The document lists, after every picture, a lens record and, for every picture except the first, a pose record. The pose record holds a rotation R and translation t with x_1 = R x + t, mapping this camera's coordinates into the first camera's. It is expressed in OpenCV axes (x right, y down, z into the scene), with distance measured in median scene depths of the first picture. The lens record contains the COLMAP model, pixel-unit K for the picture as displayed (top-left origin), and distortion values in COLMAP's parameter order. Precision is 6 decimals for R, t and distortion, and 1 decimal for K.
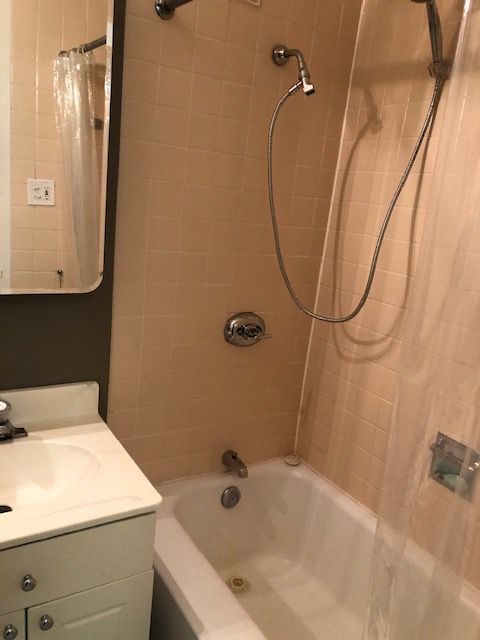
lens RADIAL K [[521.0, 0, 243.4], [0, 521.0, 321.4], [0, 0, 1]] dist [0.040714, -0.055471]
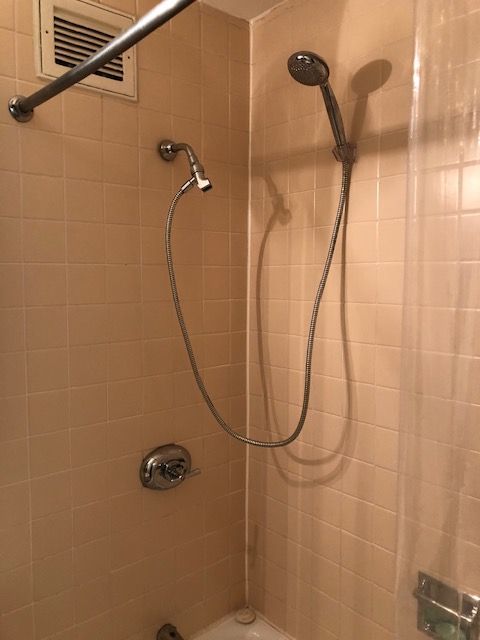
lens RADIAL K [[521.0, 0, 238.7], [0, 521.0, 315.5], [0, 0, 1]] dist [0.040714, -0.055471]
pose [[0.982752, -0.120038, 0.140672, 0.029617], [0.140009, 0.979925, -0.141934, -0.089723], [-0.120810, 0.159181, 0.979830, 0.159417]]
